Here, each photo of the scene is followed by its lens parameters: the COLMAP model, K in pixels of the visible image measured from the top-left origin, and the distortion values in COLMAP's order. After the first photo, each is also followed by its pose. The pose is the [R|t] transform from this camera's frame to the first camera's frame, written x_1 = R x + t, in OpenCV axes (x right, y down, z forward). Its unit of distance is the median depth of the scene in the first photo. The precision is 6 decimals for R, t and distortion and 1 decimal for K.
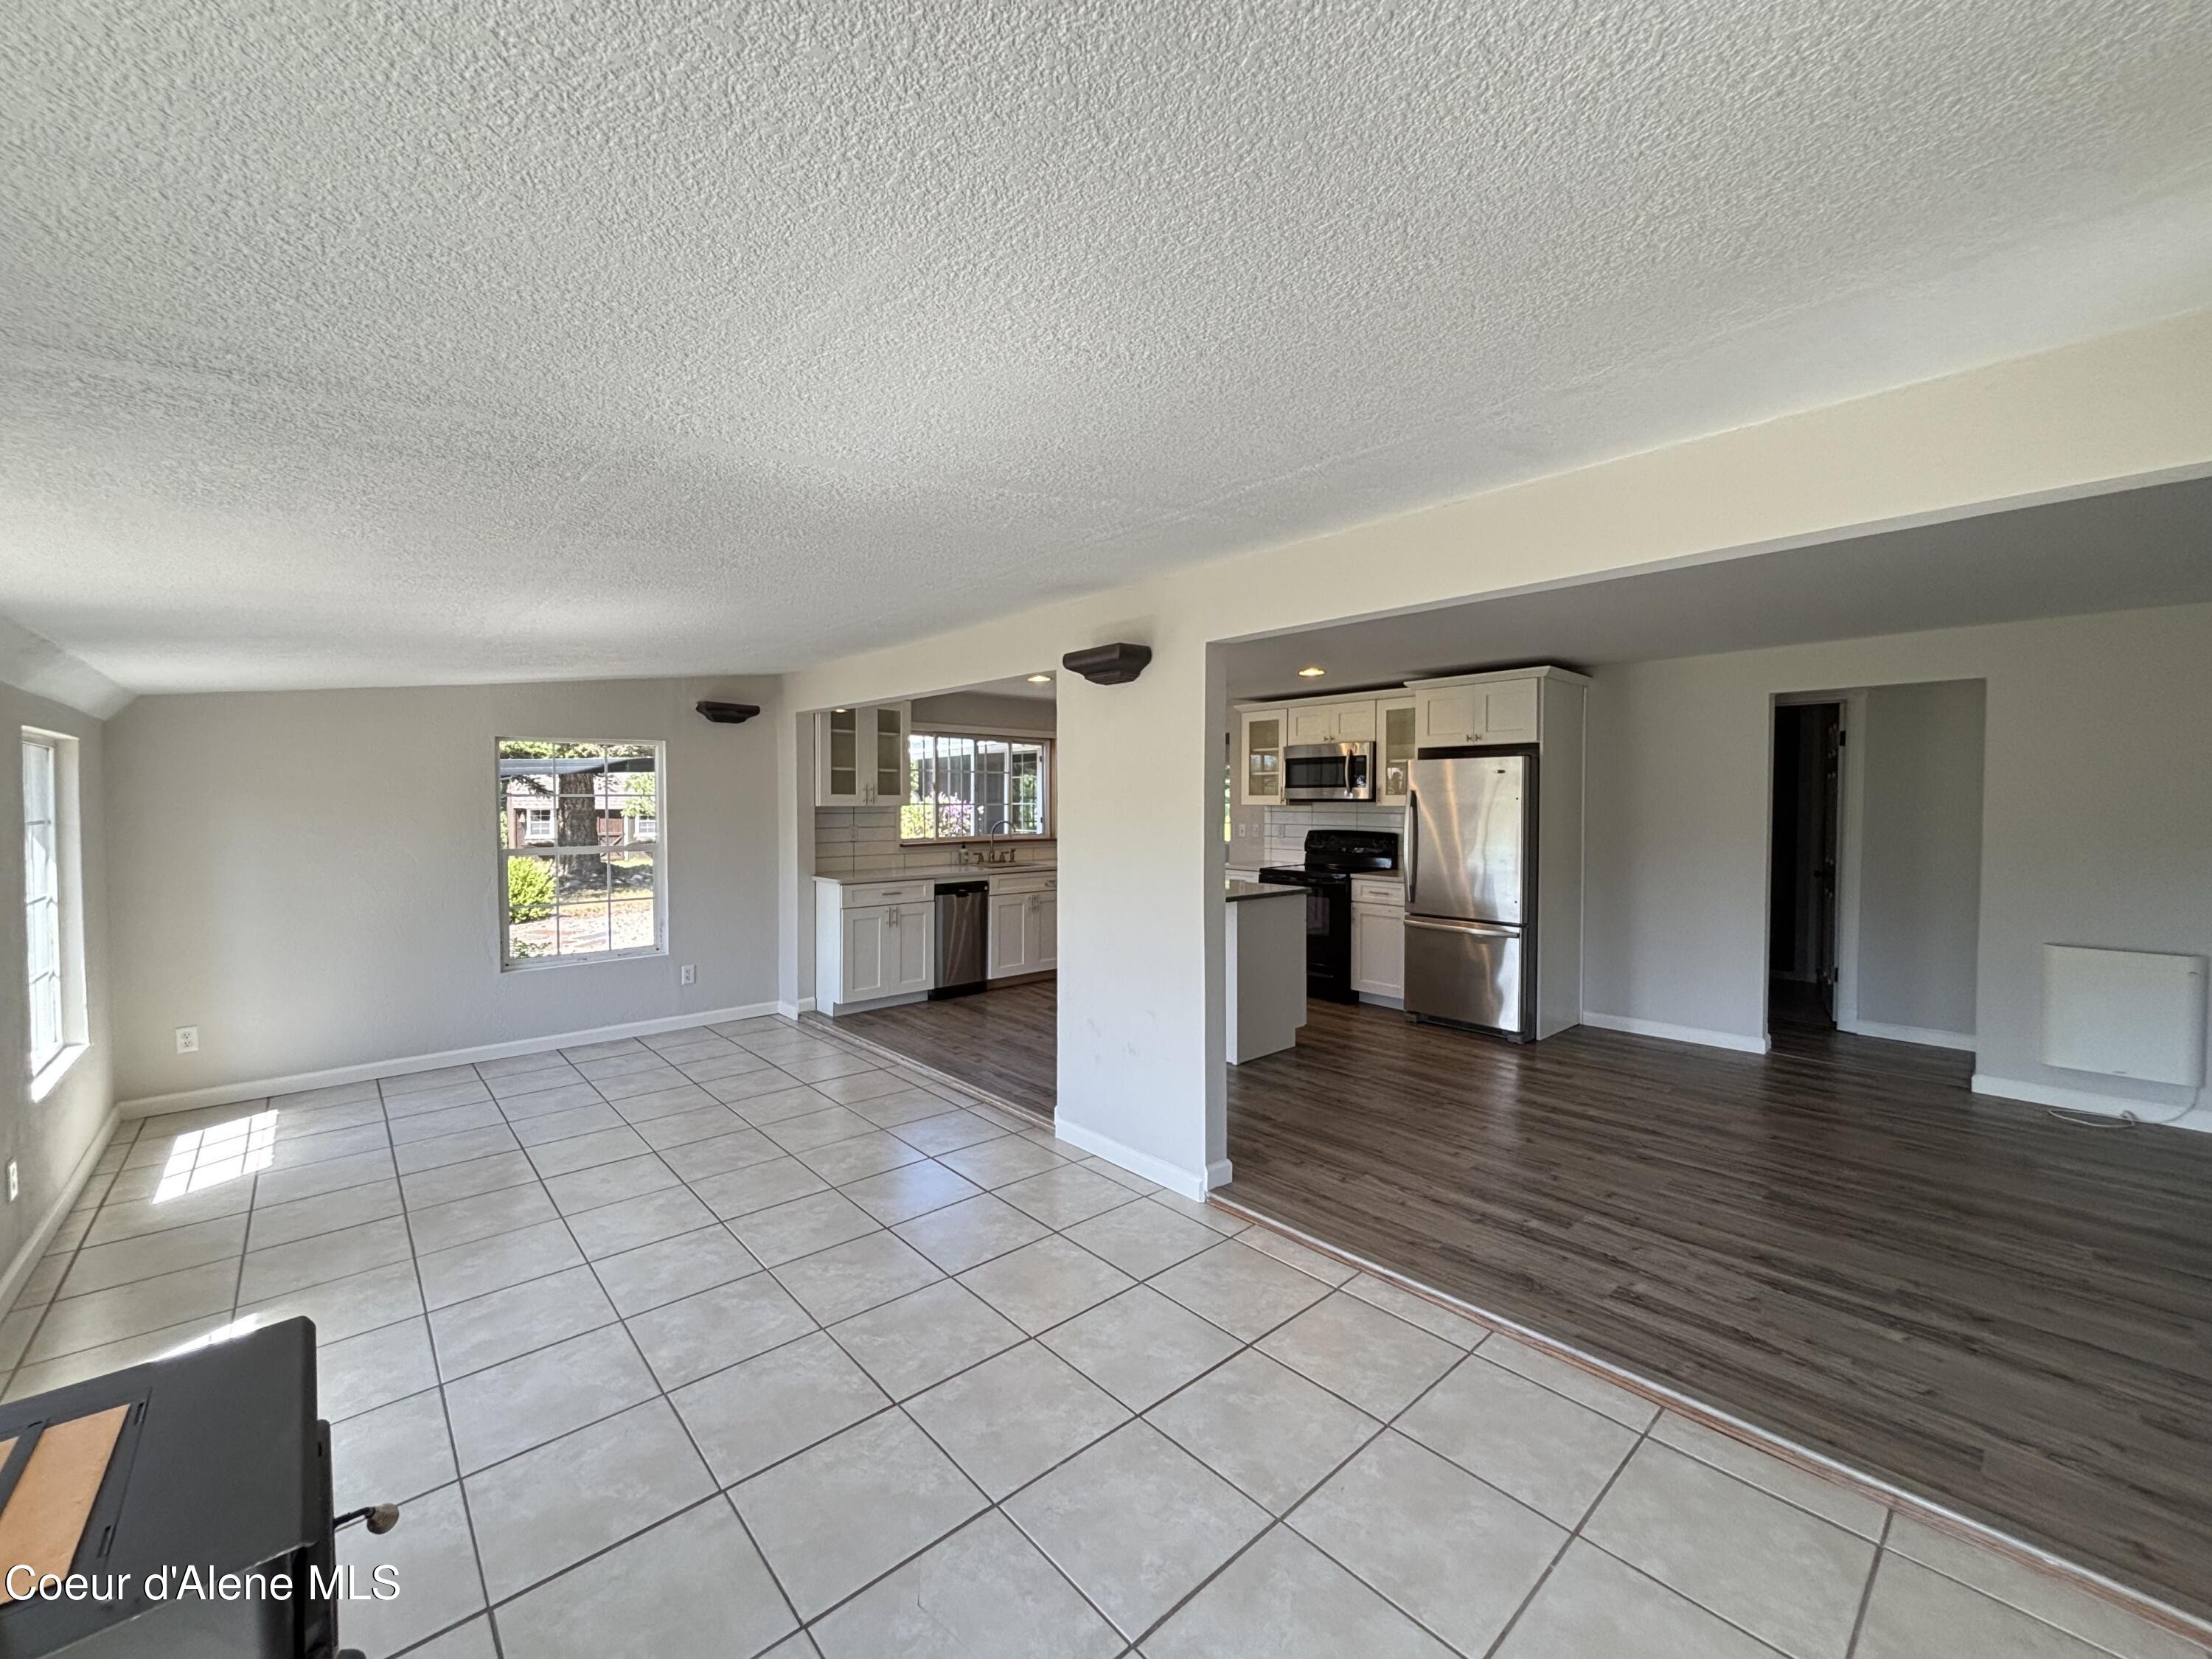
lens RADIAL K [[888.0, 0, 1106.0], [0, 888.0, 829.5], [0, 0, 1]] dist [0.005766, -0.001004]
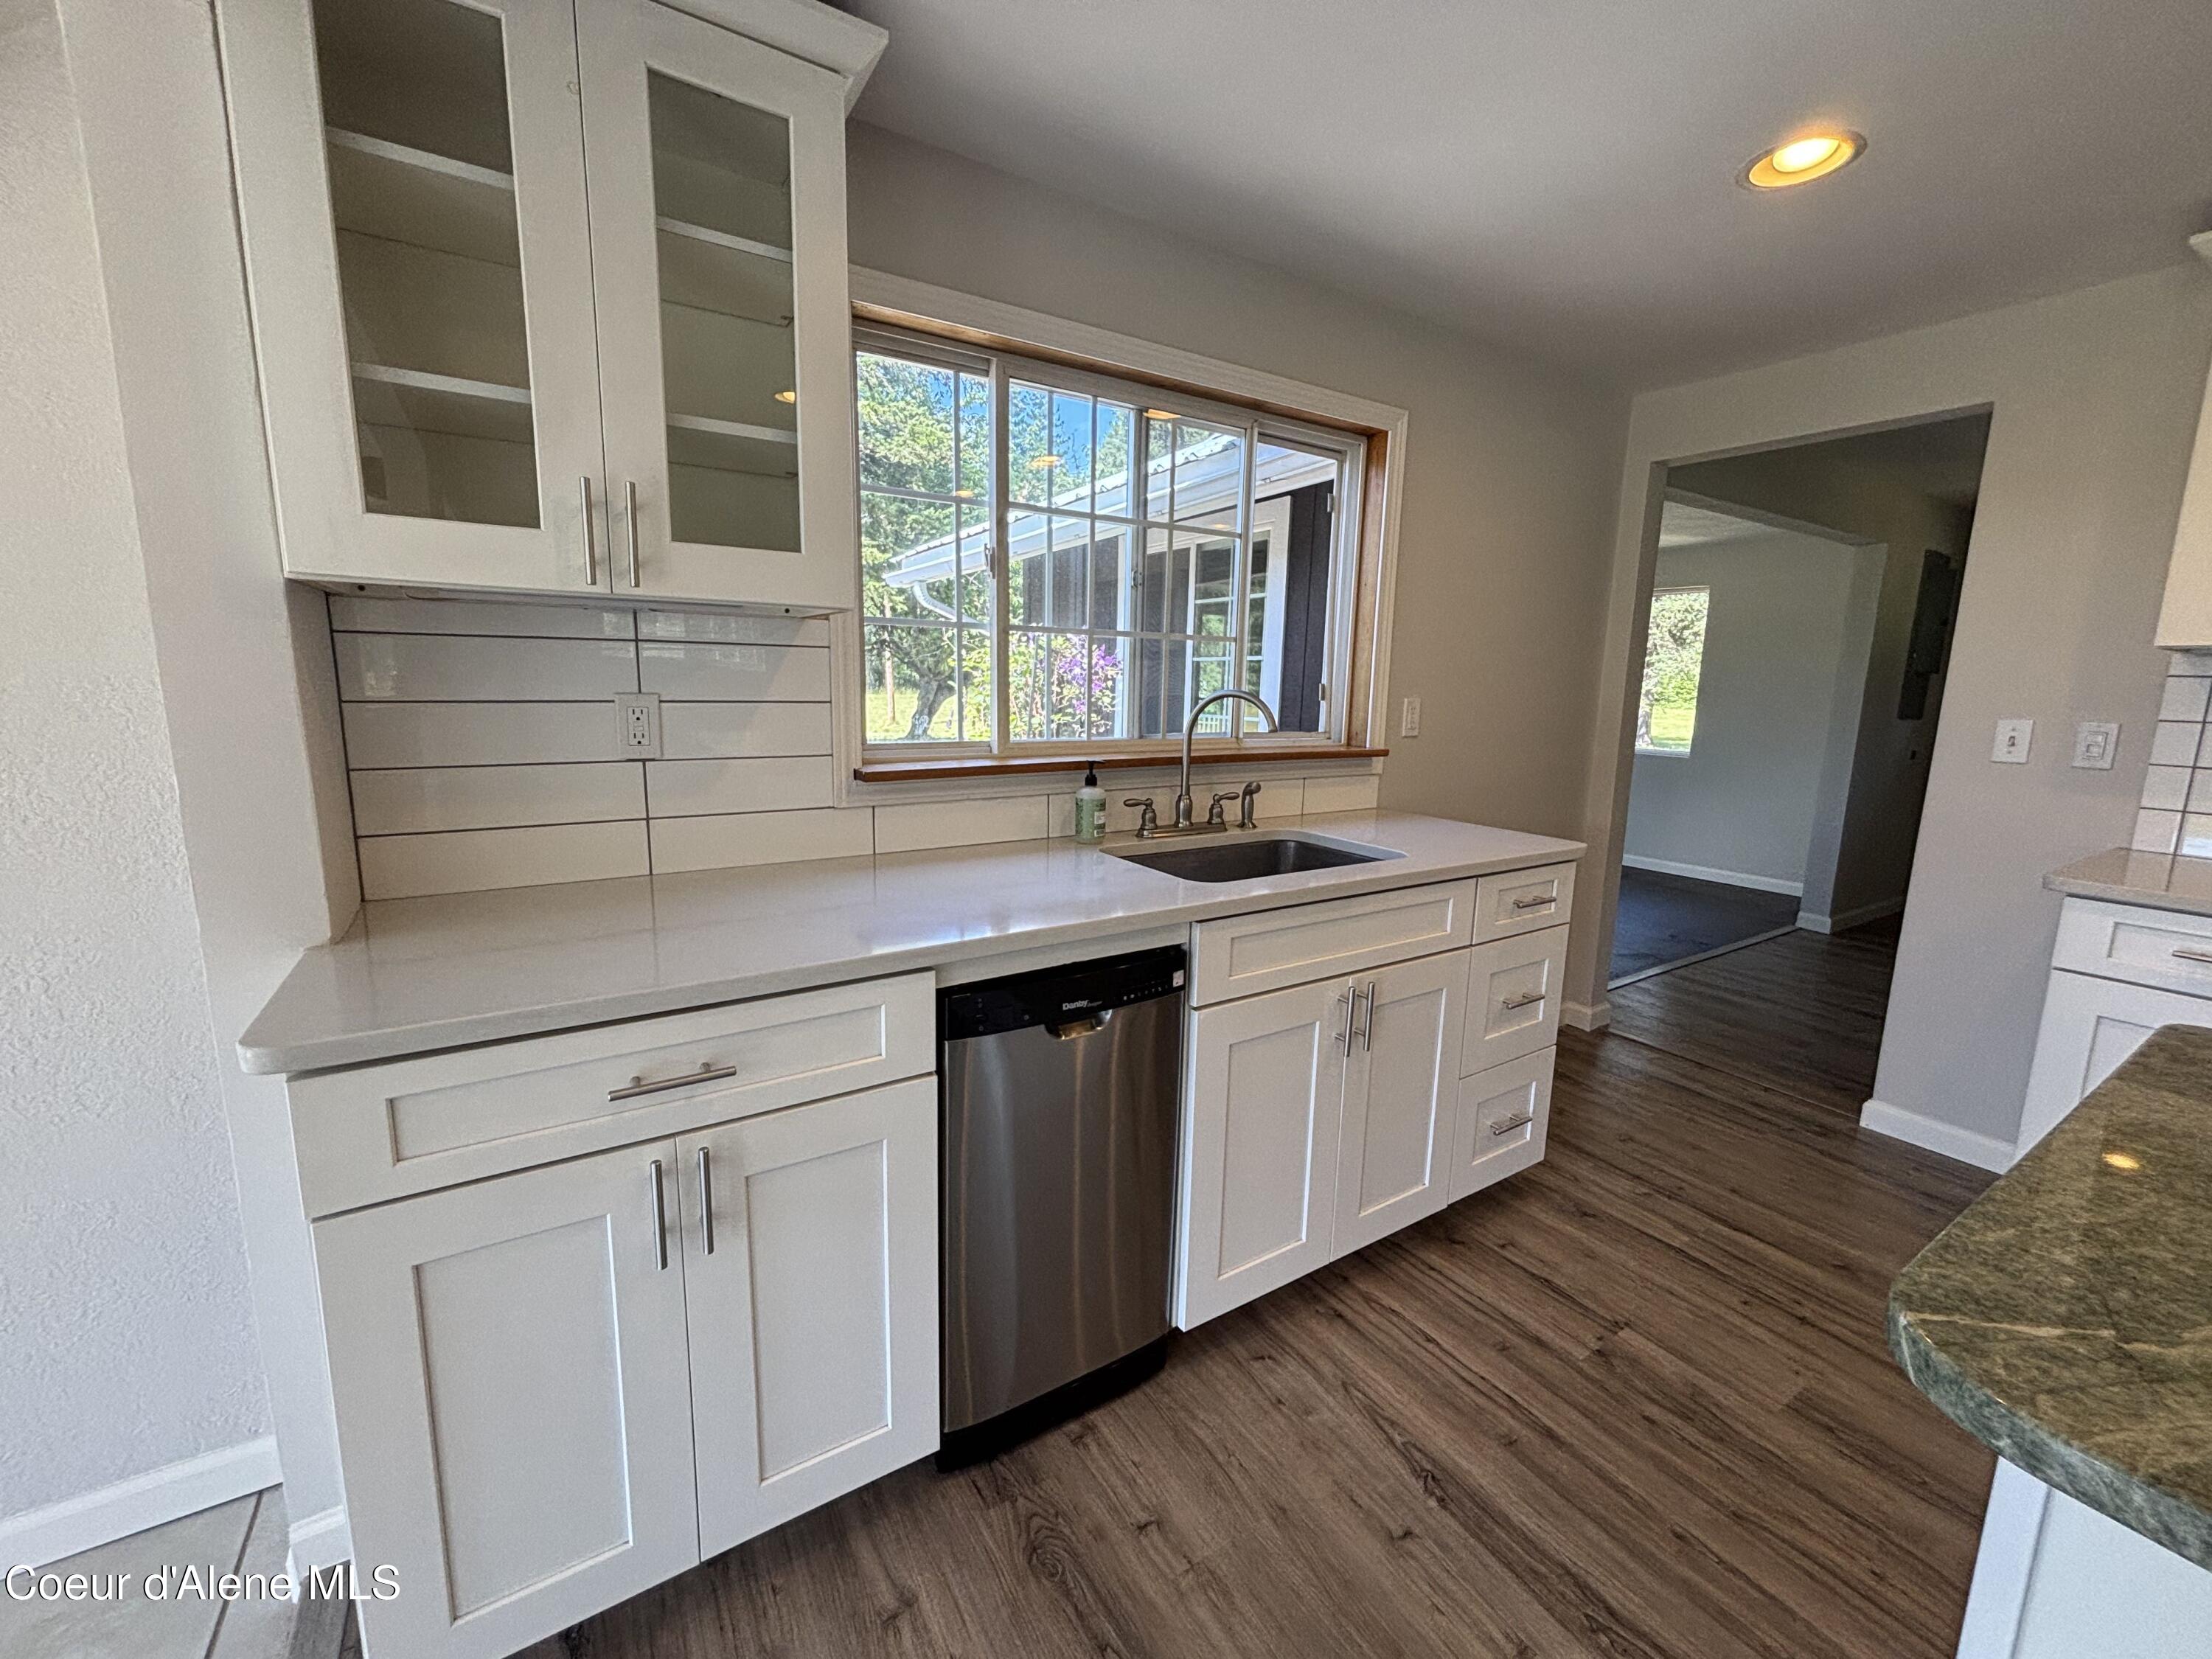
lens RADIAL K [[888.0, 0, 1106.0], [0, 888.0, 829.5], [0, 0, 1]] dist [0.005766, -0.001004]
pose [[0.987182, 0.042766, -0.153765, -0.115822], [-0.022208, 0.990866, 0.133010, -0.002888], [0.158048, -0.127890, 0.979114, 0.750641]]
